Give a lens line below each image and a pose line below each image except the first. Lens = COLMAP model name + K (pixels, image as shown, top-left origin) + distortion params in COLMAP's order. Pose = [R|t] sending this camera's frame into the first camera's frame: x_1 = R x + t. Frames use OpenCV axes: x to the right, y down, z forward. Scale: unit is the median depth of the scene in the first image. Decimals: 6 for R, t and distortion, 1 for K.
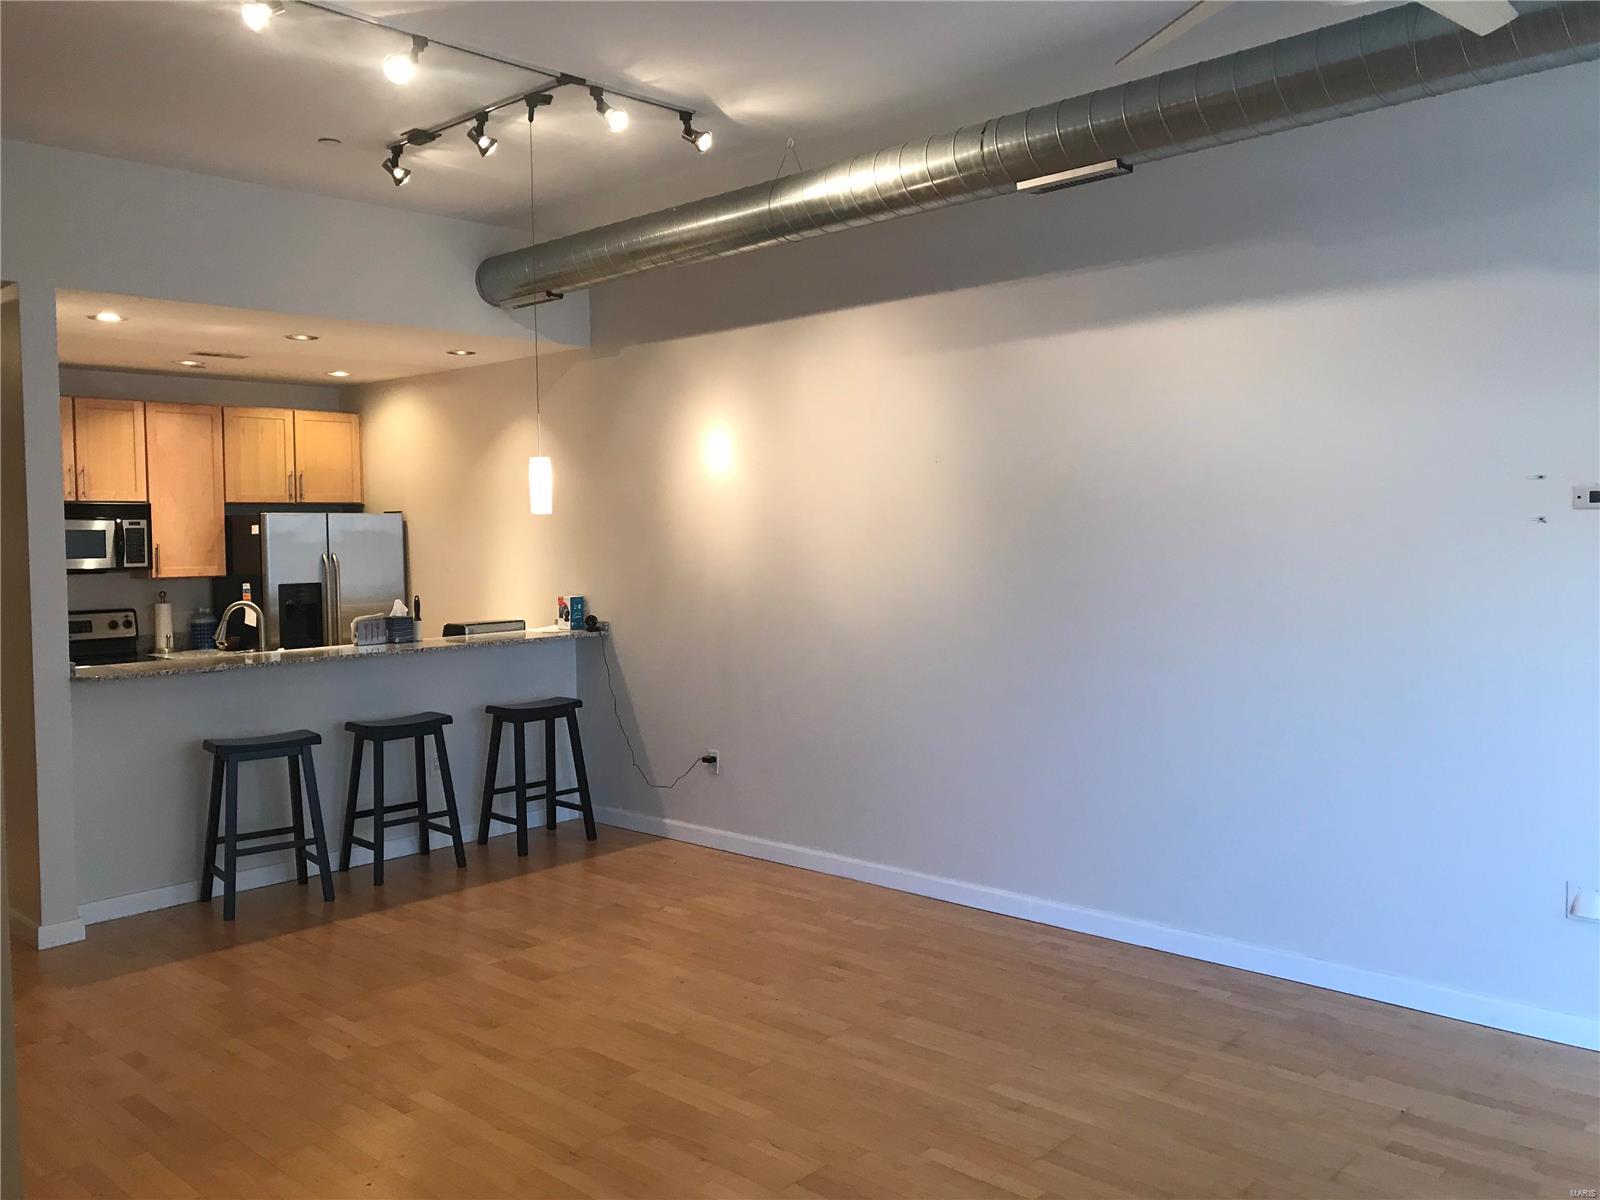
lens RADIAL K [[1312.5, 0, 804.7], [0, 1312.5, 573.1], [0, 0, 1]] dist [0.089055, -0.148963]
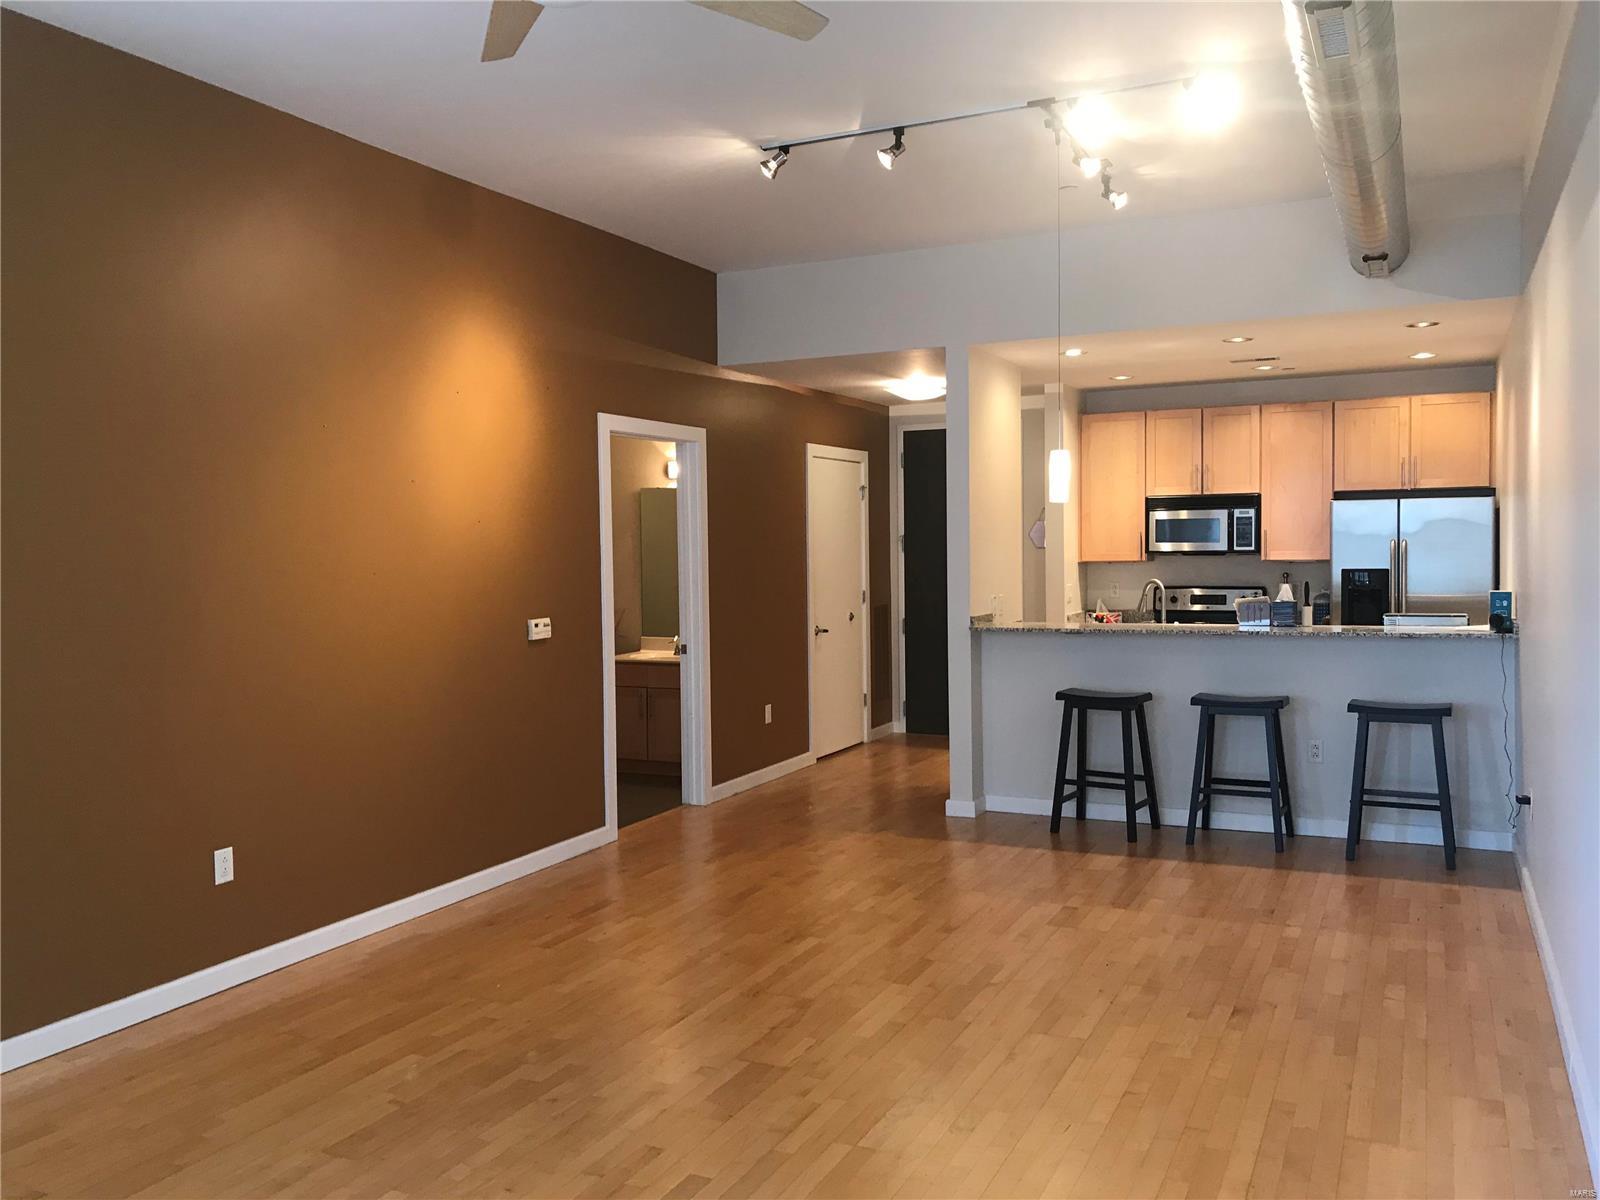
lens RADIAL K [[1317.3, 0, 800.0], [0, 1317.3, 600.0], [0, 0, 1]] dist [0.022792, -0.007614]
pose [[0.299731, 0.050899, -0.952665, 0.479507], [-0.022631, 0.998674, 0.046237, -0.005854], [0.953755, 0.007701, 0.300485, 0.289793]]
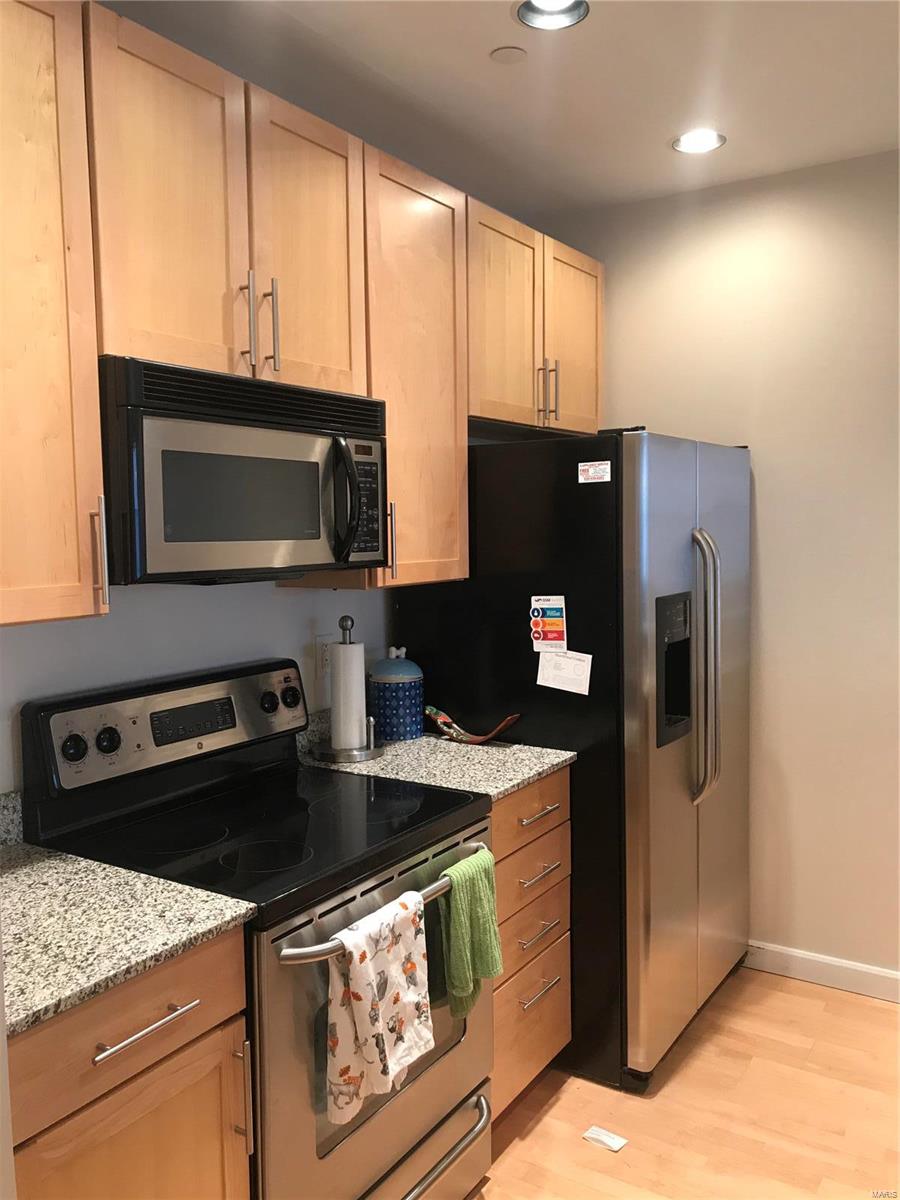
lens RADIAL K [[995.3, 0, 450.0], [0, 995.3, 600.0], [0, 0, 1]] dist [0.026196, -0.004022]
pose [[0.981336, -0.014609, 0.191746, -0.539109], [0.006685, 0.999099, 0.041910, -0.005377], [-0.192185, -0.039846, 0.980549, 0.709215]]
